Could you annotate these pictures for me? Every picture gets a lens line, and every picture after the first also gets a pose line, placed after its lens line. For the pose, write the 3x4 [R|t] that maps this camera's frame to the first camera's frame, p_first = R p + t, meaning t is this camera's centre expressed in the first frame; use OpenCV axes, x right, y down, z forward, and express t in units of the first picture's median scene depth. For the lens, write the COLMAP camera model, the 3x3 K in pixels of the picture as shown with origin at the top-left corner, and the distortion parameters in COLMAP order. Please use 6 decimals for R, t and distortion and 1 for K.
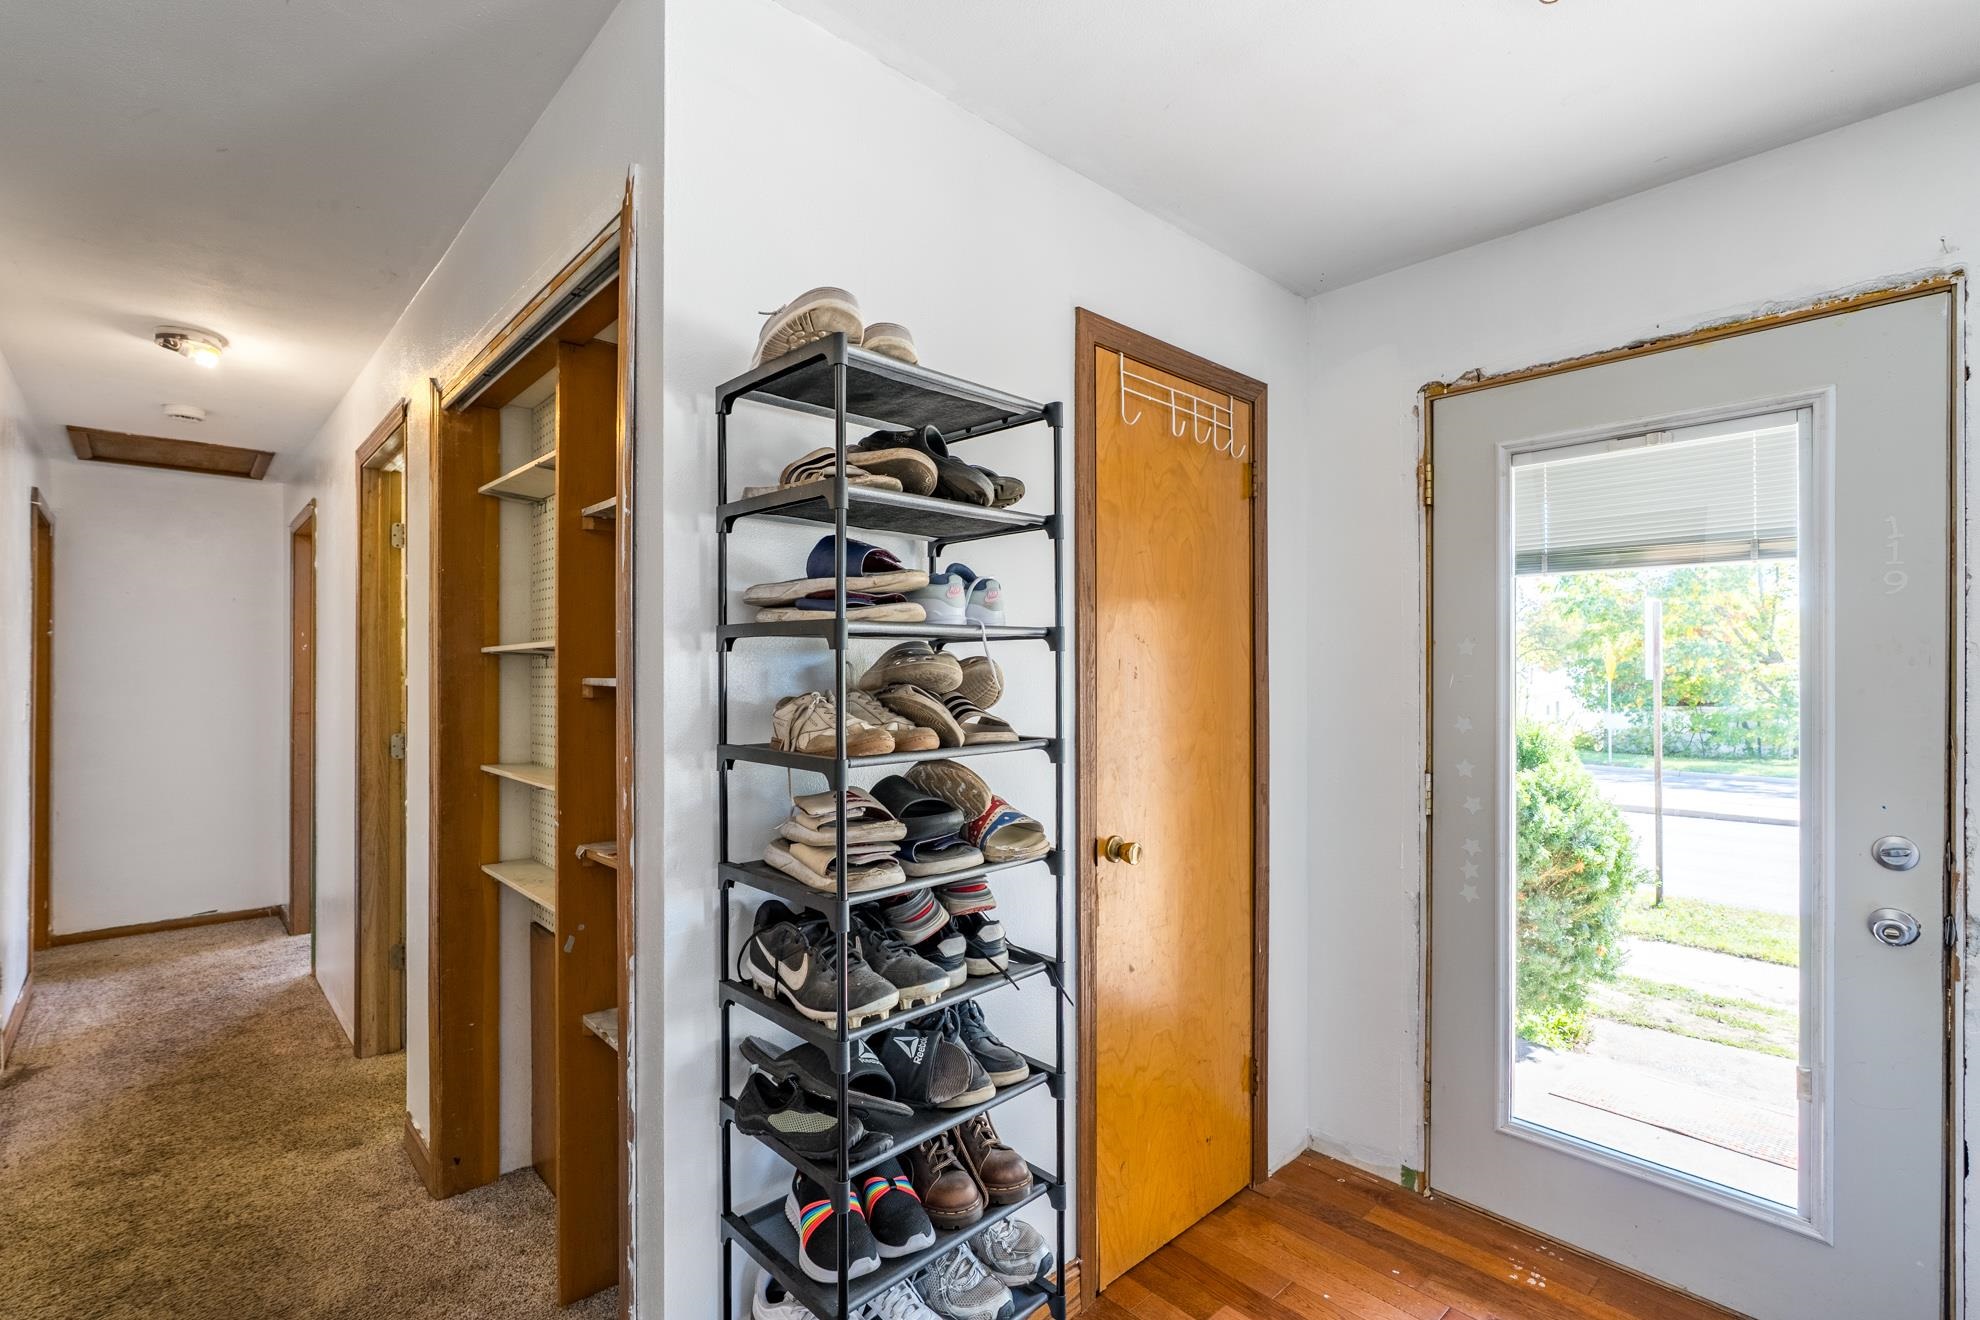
lens RADIAL K [[902.2, 0, 996.4], [0, 902.2, 665.3], [0, 0, 1]] dist [-0.007950, 0.002802]
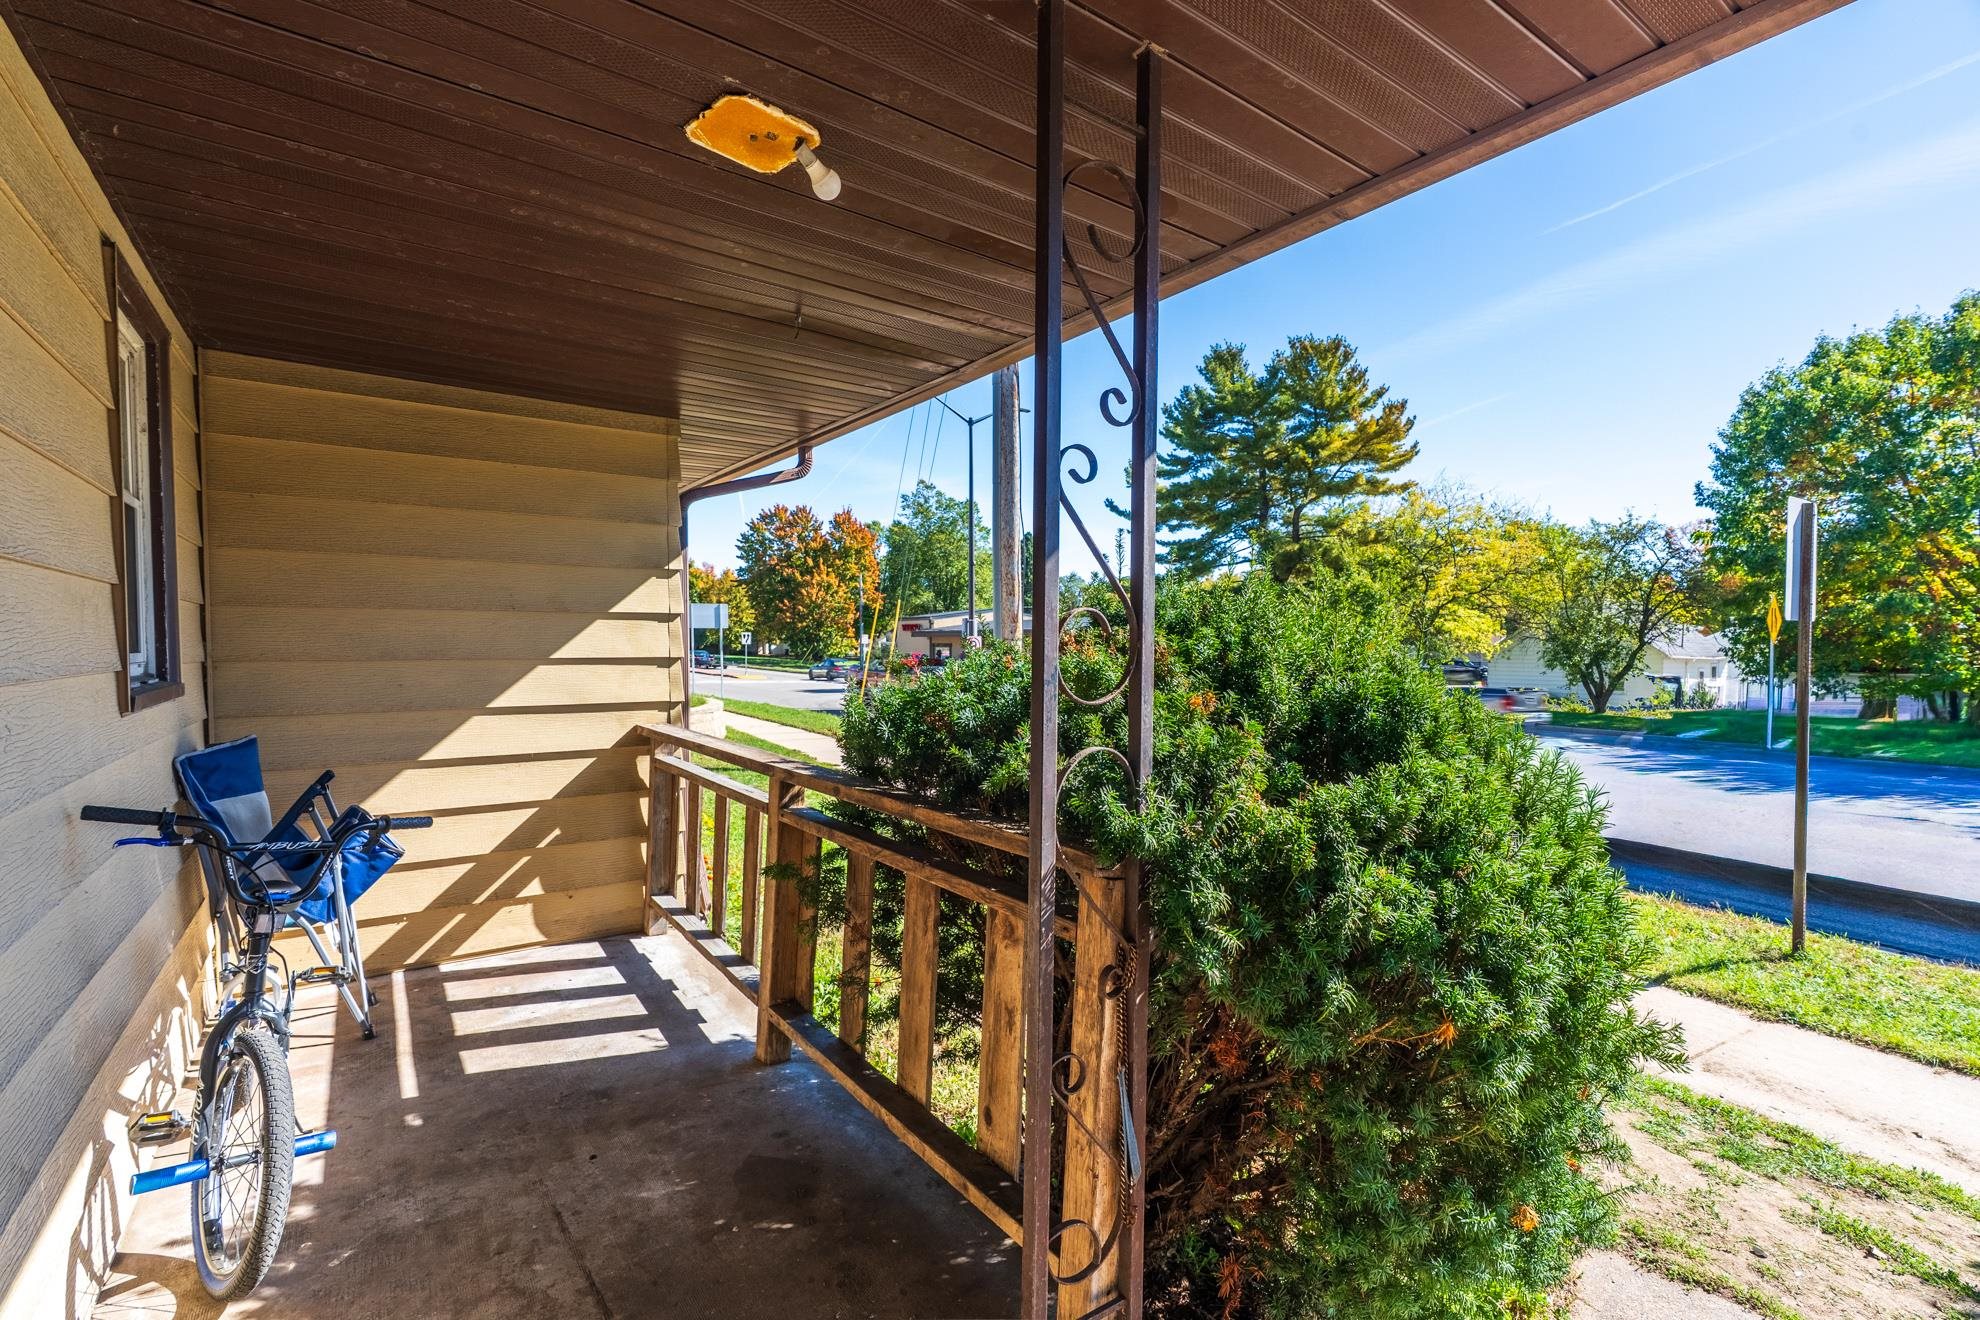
lens RADIAL K [[902.2, 0, 986.1], [0, 902.2, 667.0], [0, 0, 1]] dist [-0.007950, 0.002802]
pose [[0.991638, 0.004762, -0.128966, 0.248851], [0.000509, 0.999167, 0.040811, 0.026410], [0.129053, -0.040535, 0.990809, 0.297390]]
